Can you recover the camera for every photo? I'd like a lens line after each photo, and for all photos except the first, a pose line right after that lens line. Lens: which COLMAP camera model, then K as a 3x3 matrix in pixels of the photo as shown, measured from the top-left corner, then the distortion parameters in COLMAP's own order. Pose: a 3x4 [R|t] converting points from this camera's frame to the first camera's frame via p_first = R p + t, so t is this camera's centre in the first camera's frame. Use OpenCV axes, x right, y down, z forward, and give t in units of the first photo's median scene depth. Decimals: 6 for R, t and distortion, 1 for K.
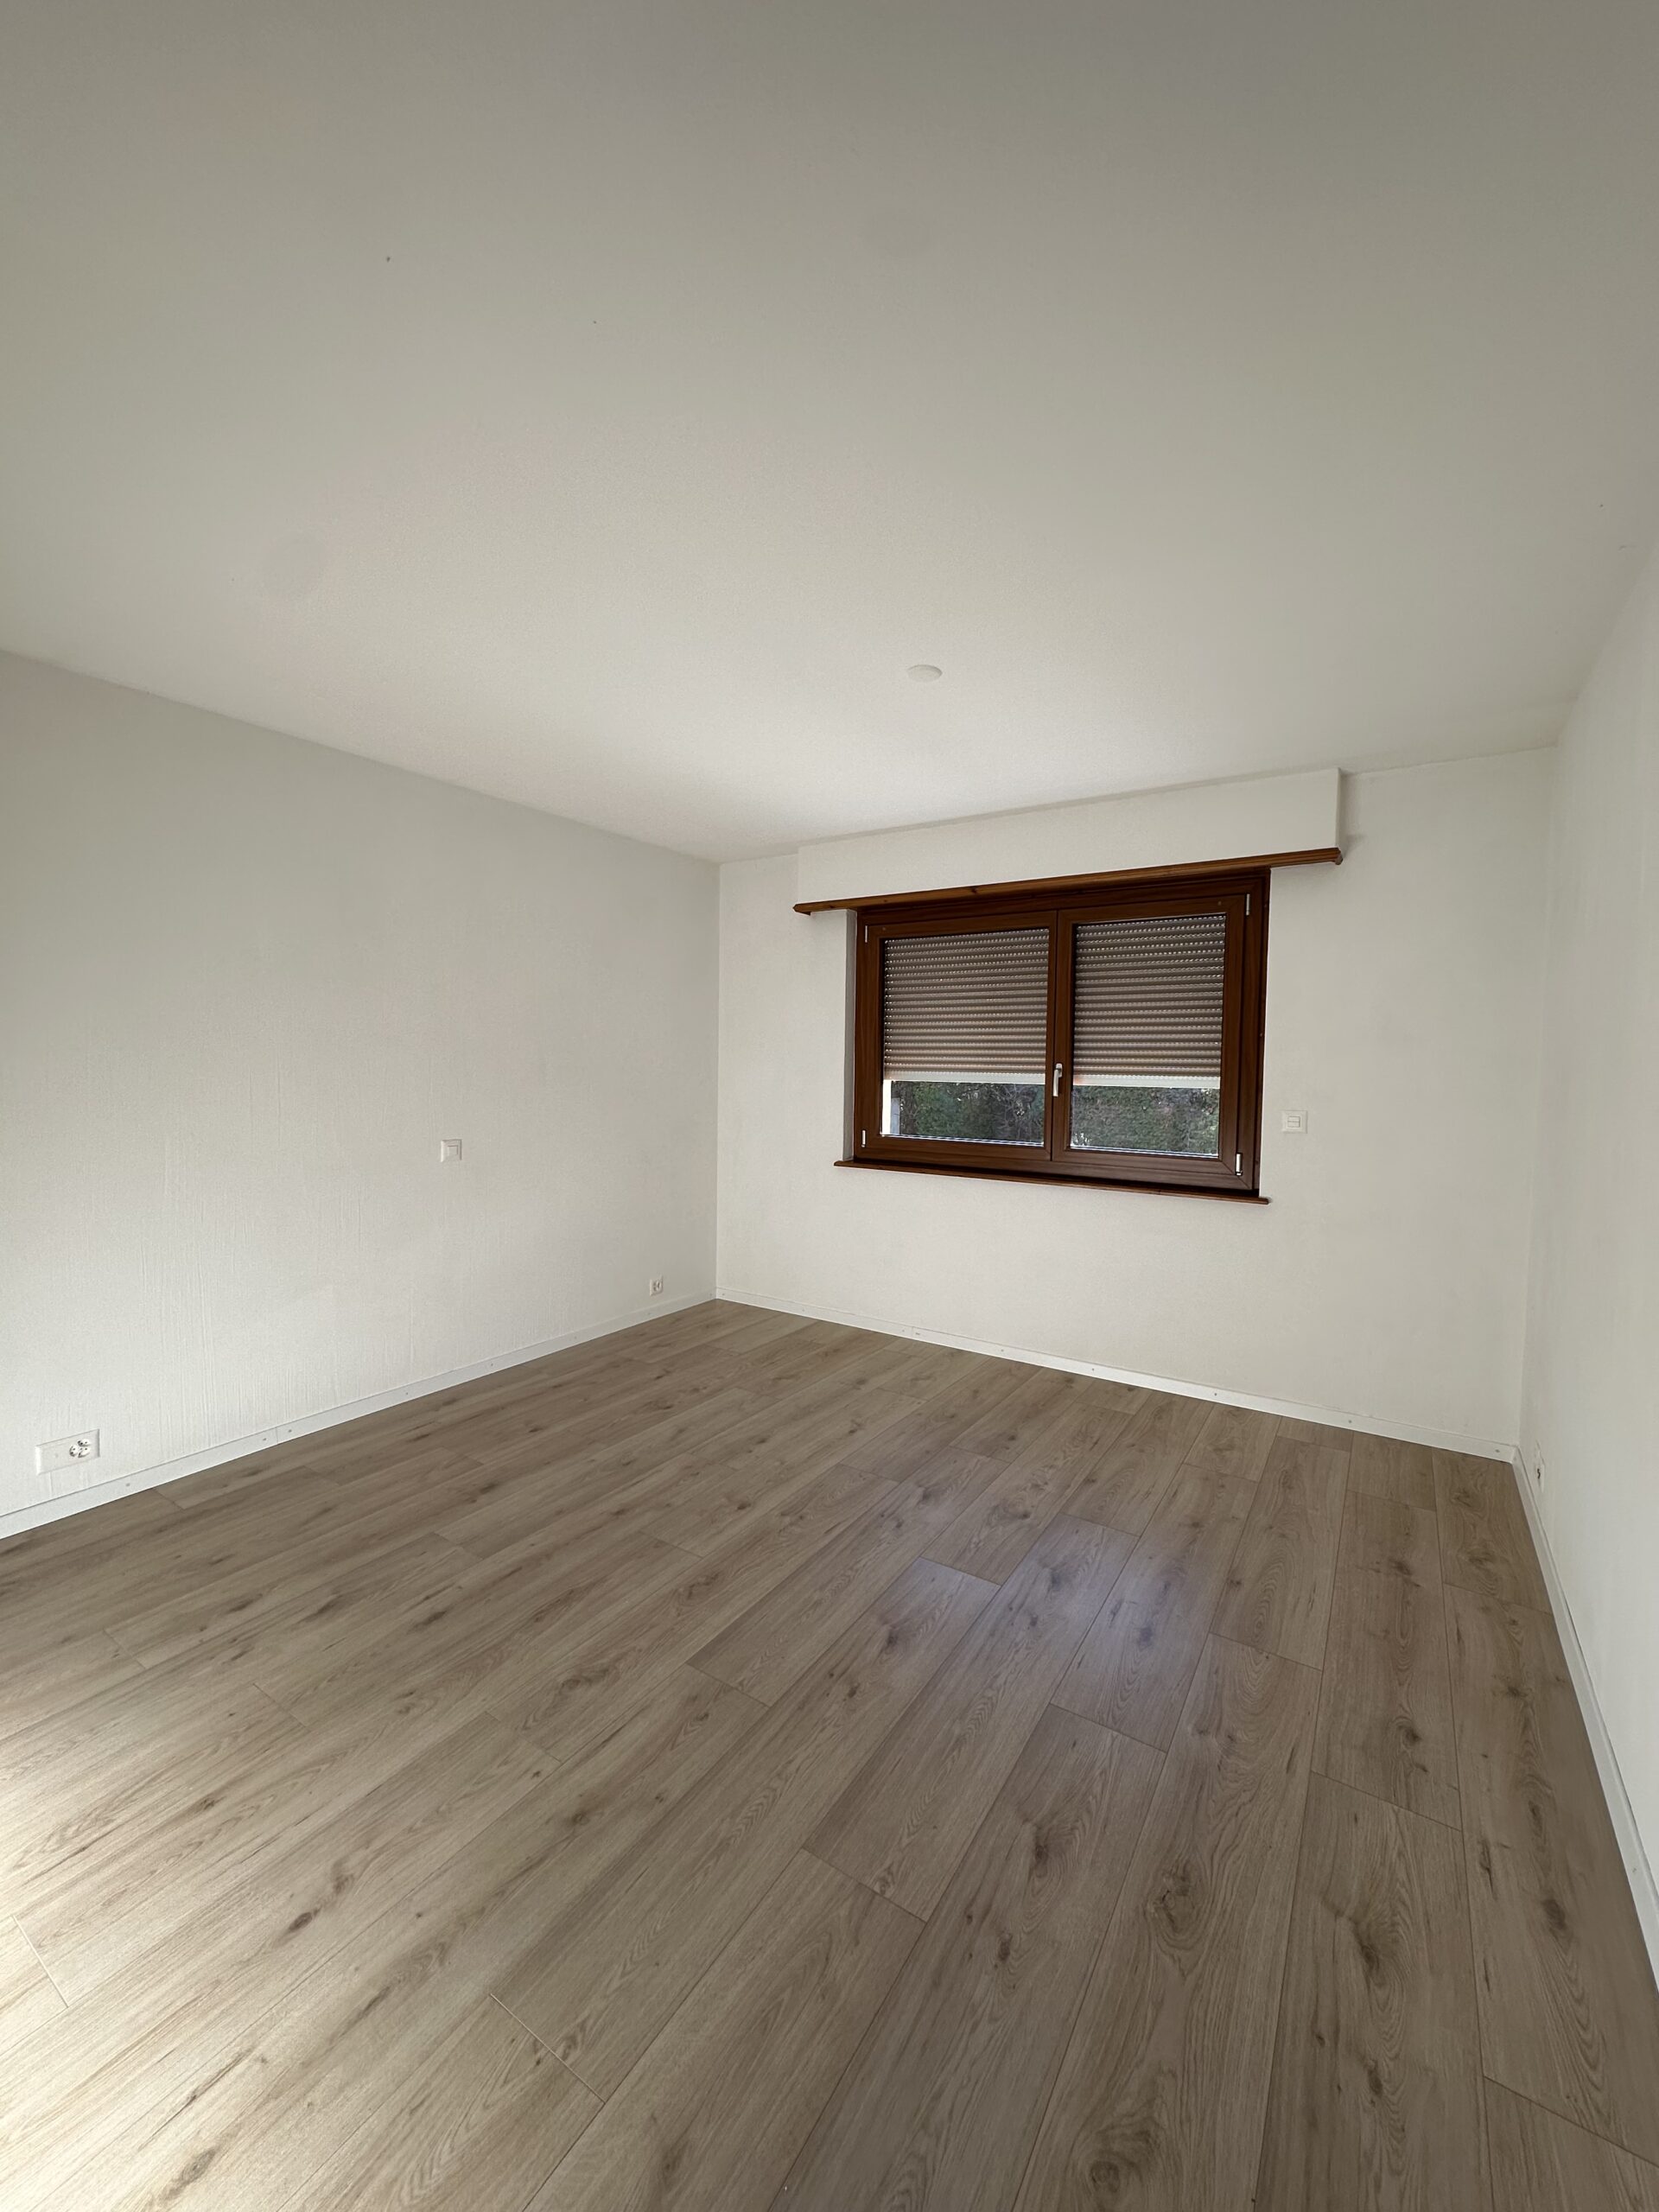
lens RADIAL K [[877.9, 0, 840.2], [0, 877.9, 1084.9], [0, 0, 1]] dist [0.000314, 0.000896]
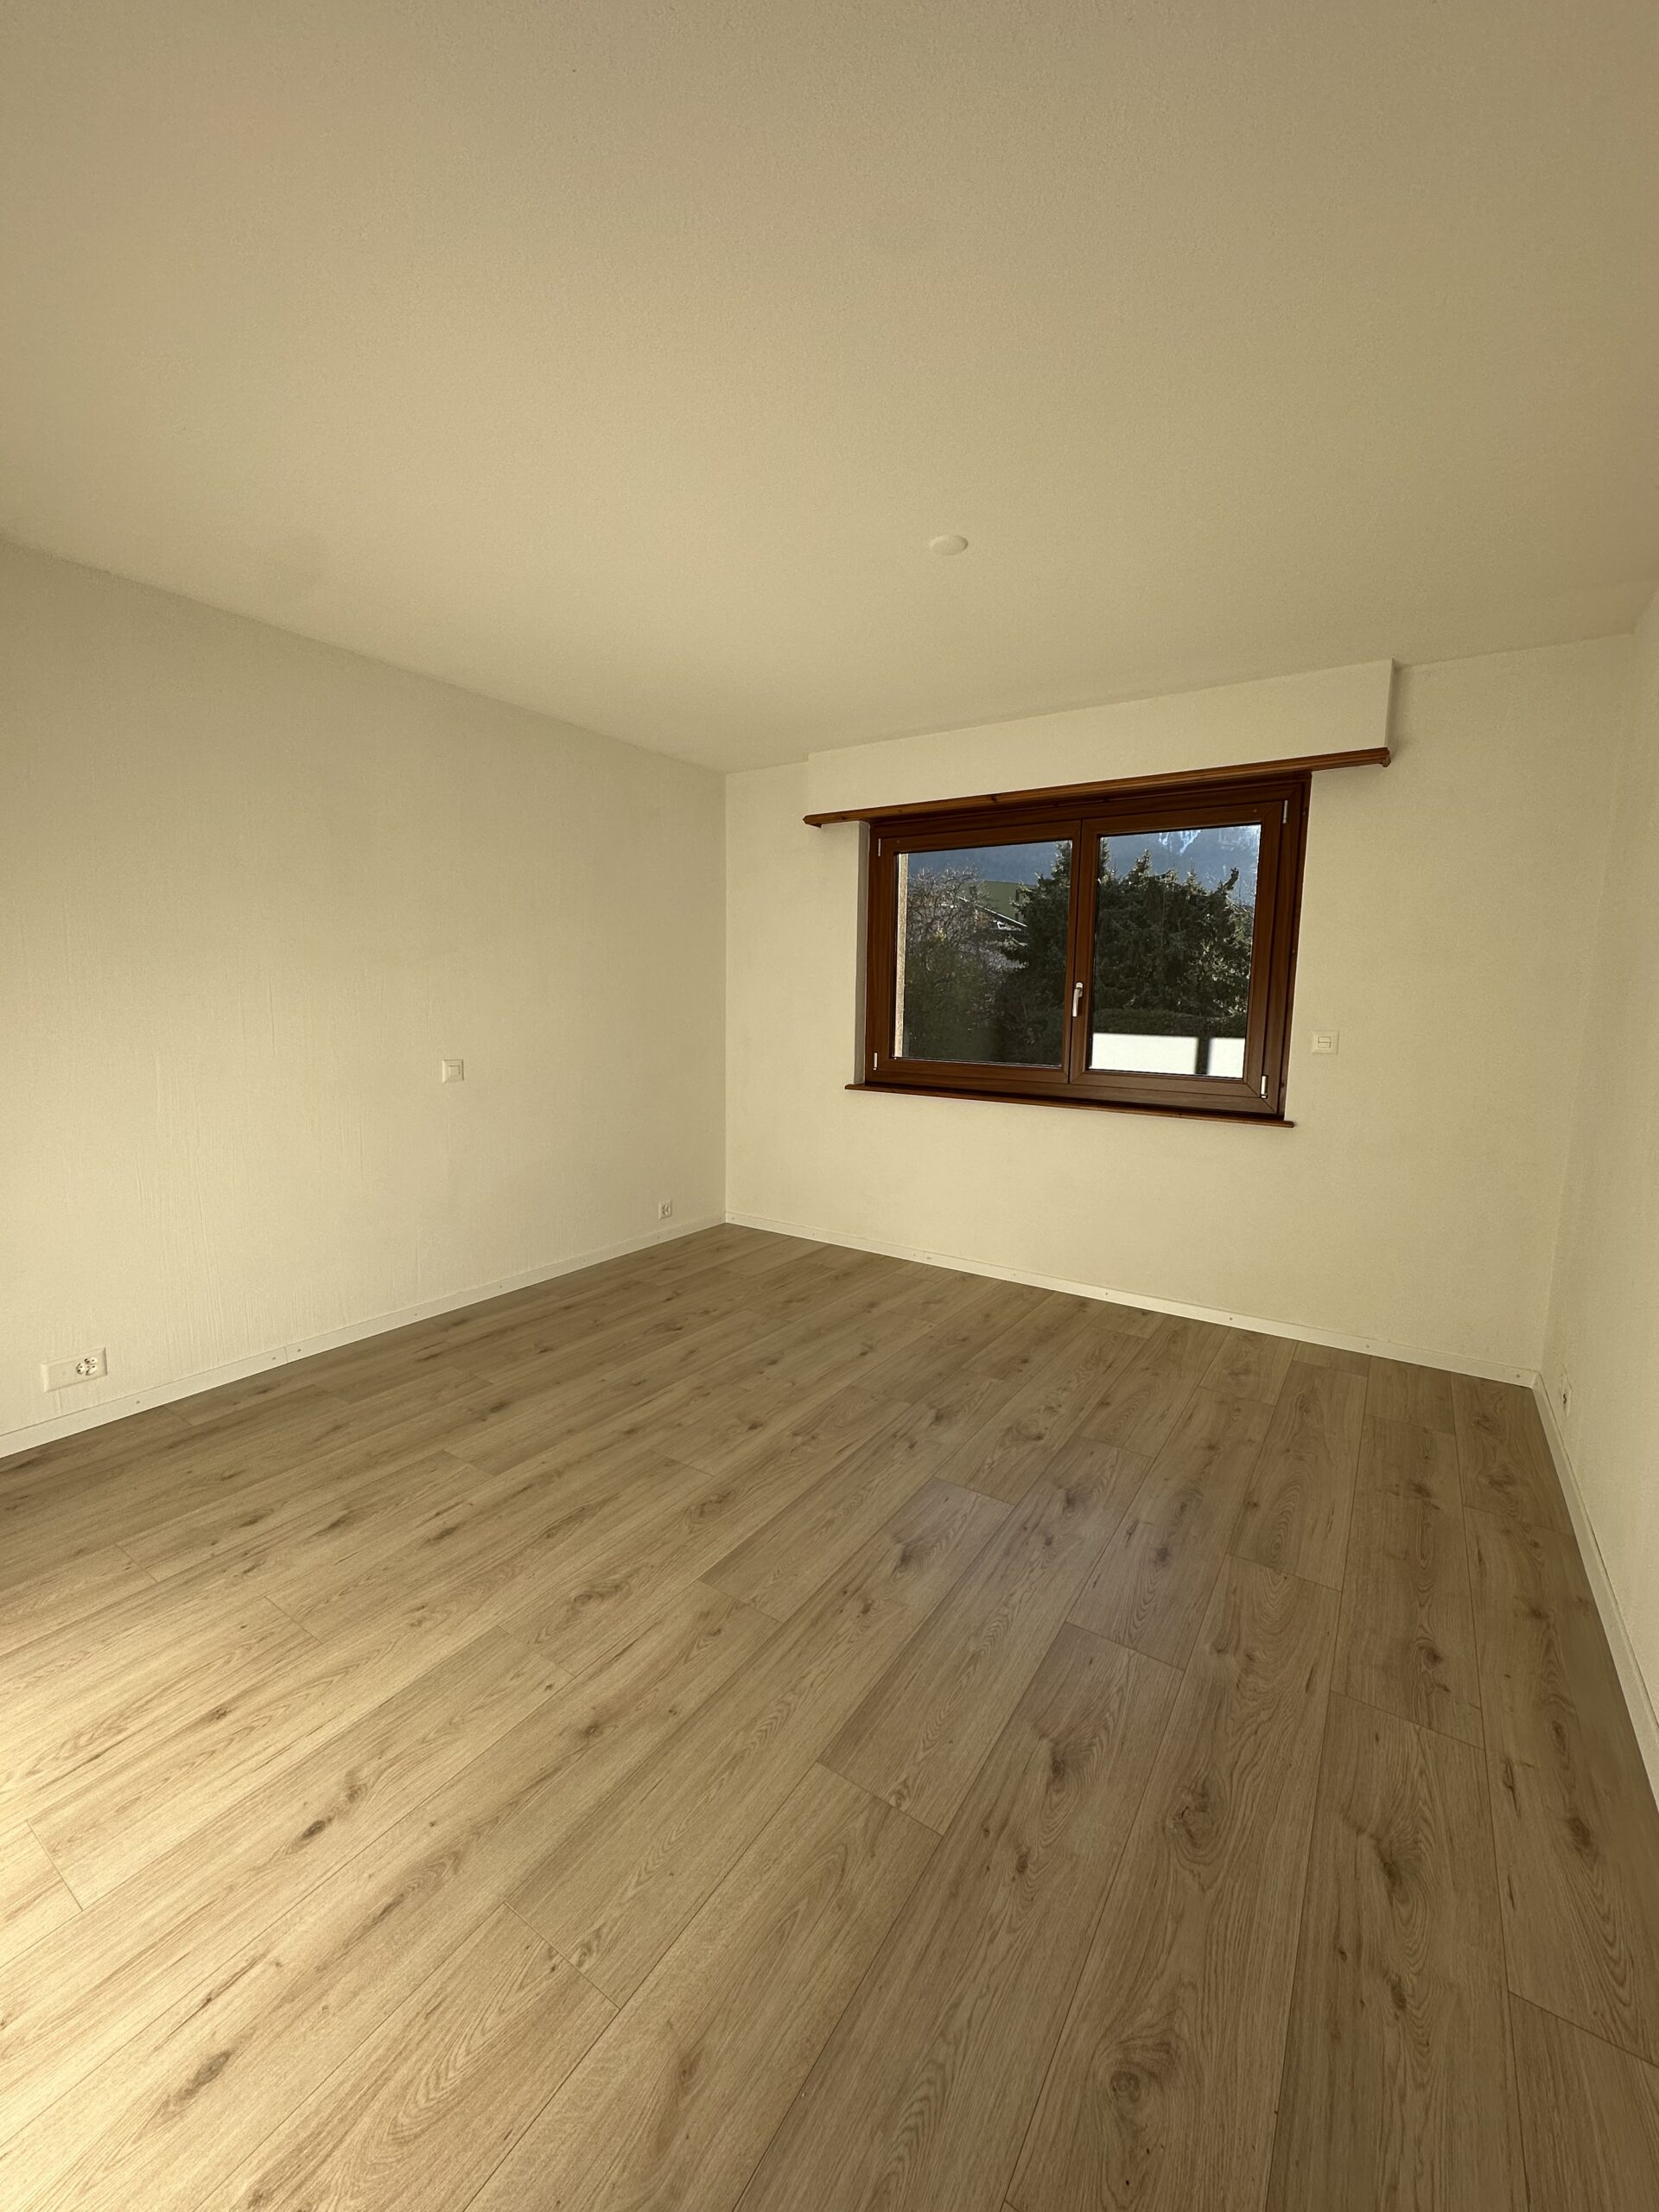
lens RADIAL K [[877.9, 0, 837.3], [0, 877.9, 1090.4], [0, 0, 1]] dist [0.000314, 0.000896]
pose [[0.999925, 0.001450, -0.012158, -0.007917], [-0.000412, 0.996384, 0.084960, 0.024568], [0.012237, -0.084948, 0.996310, 0.064314]]
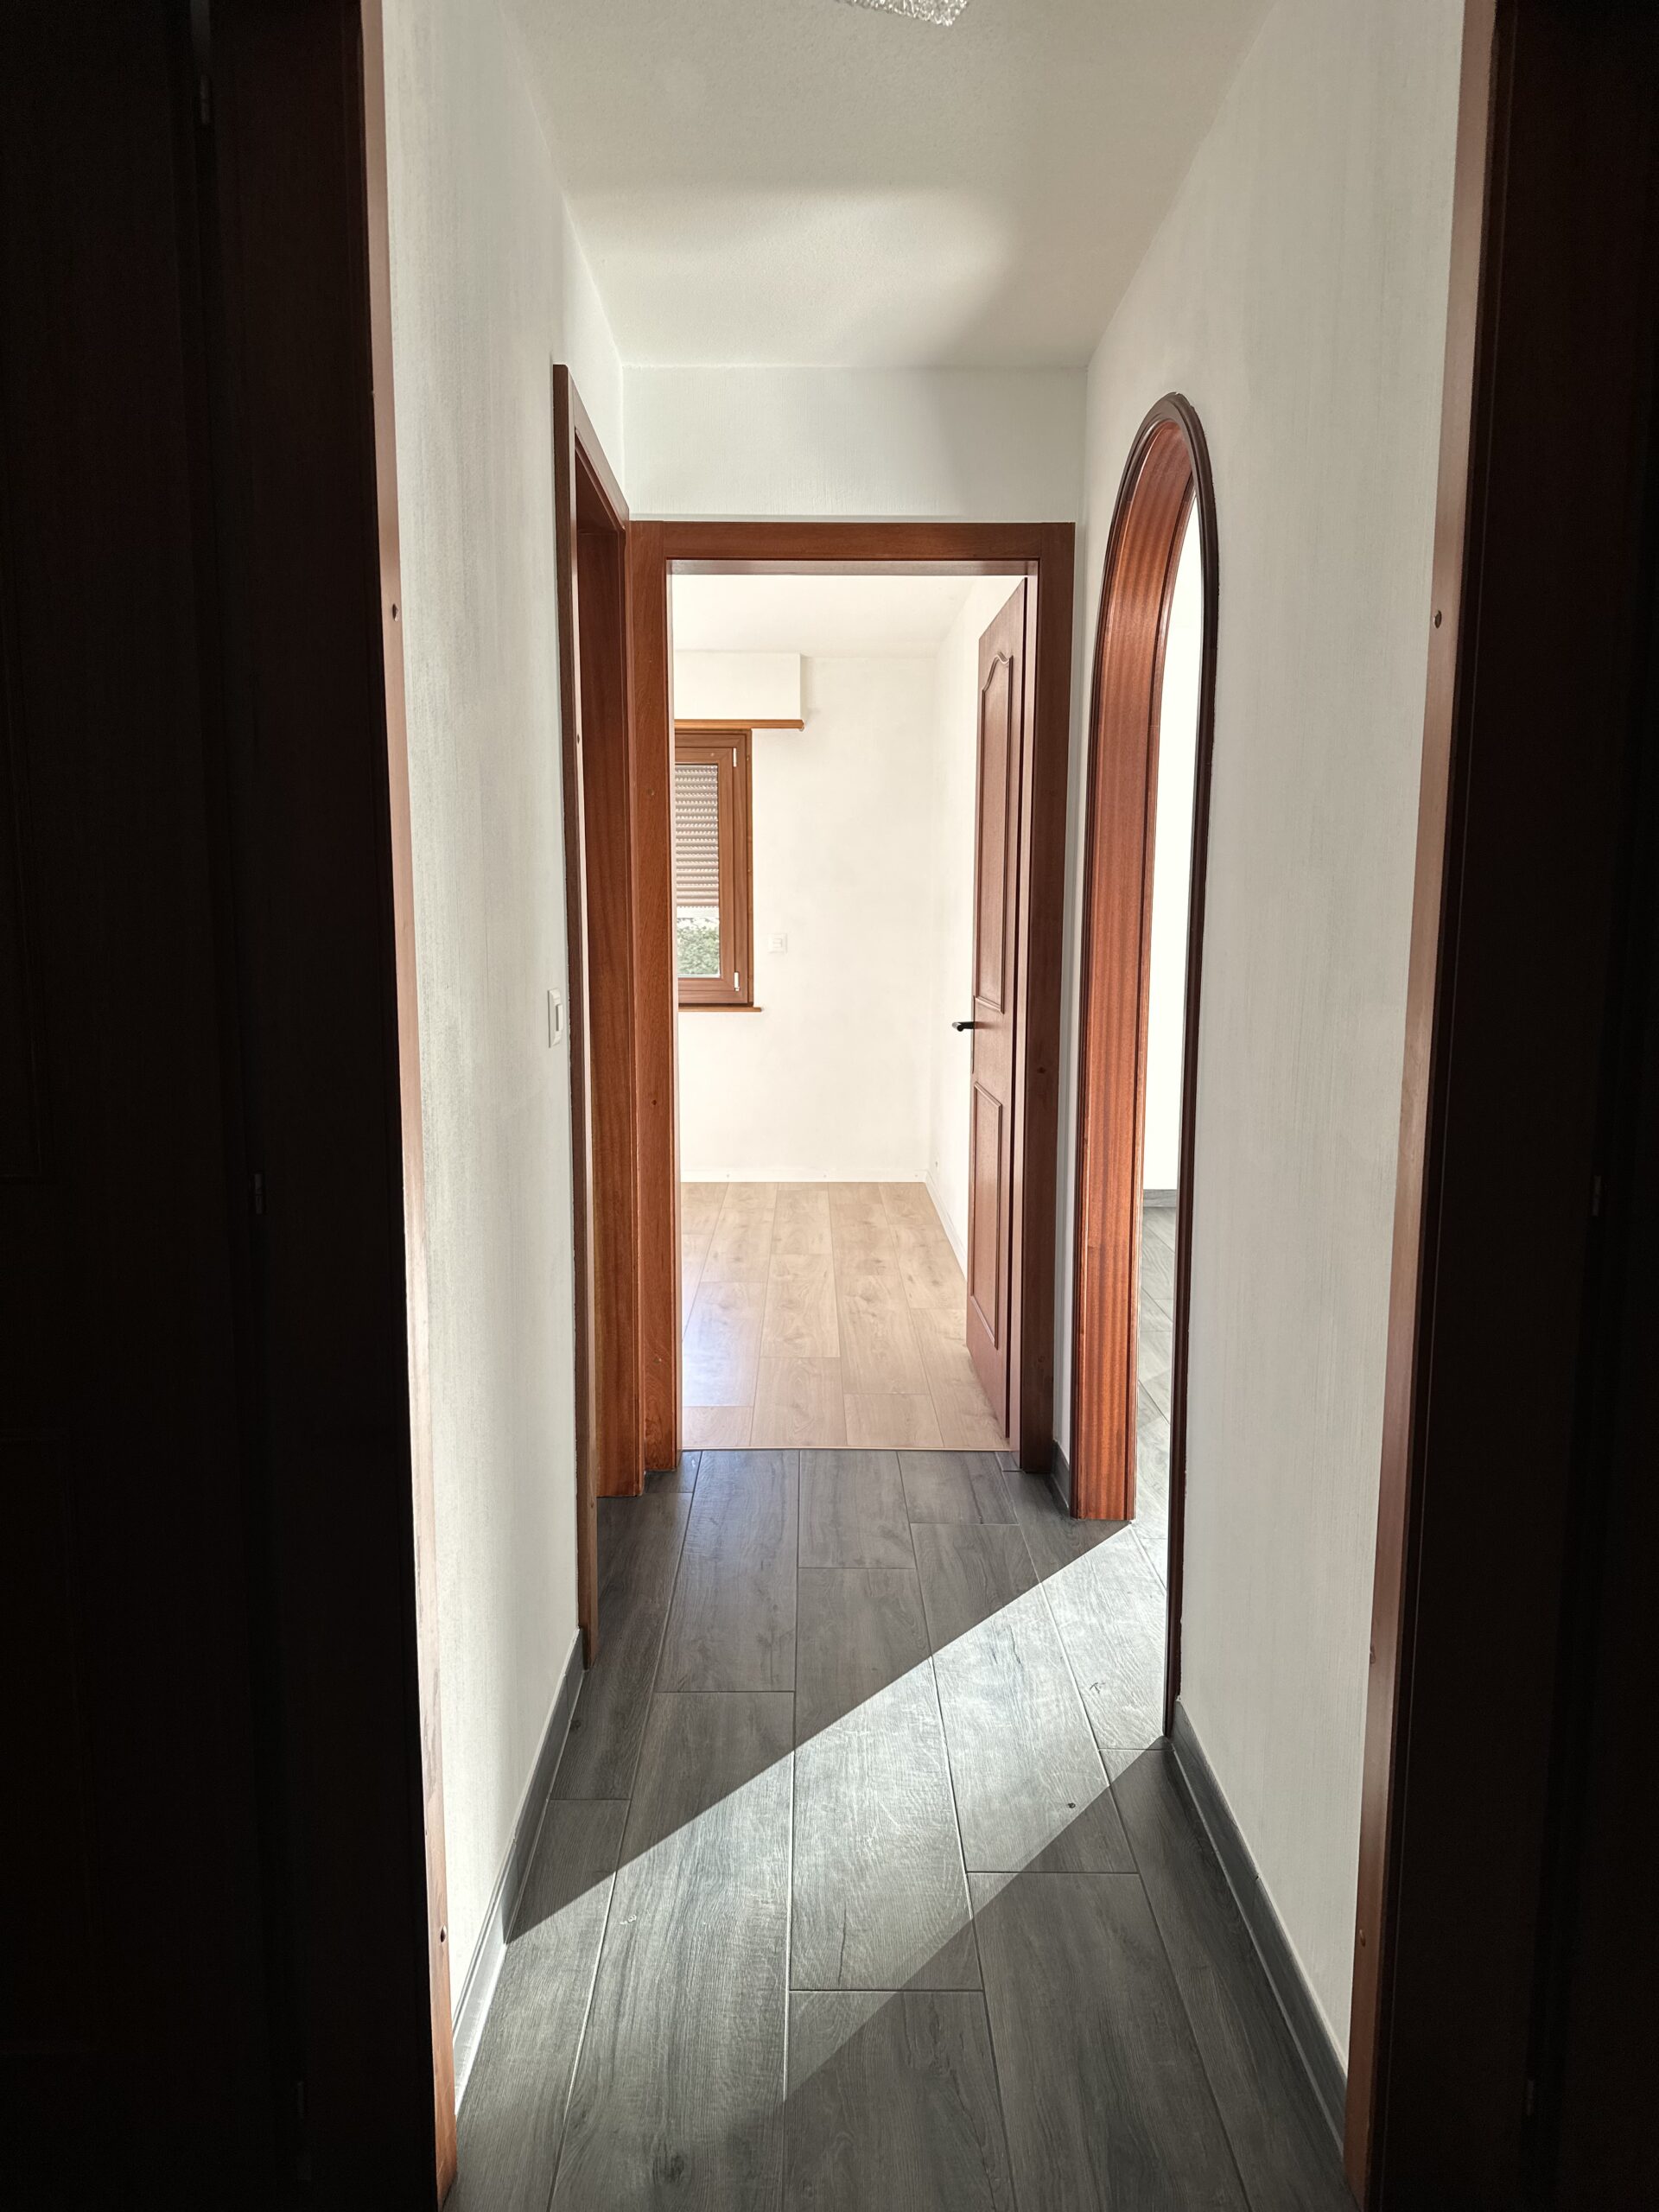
lens RADIAL K [[1568.4, 0, 826.5], [0, 1568.4, 1099.6], [0, 0, 1]] dist [0.044891, -0.045932]
pose [[0.837272, -0.094060, 0.538635, -1.231257], [0.033762, 0.992107, 0.120767, -0.005553], [-0.545743, -0.082929, 0.833839, -1.732846]]
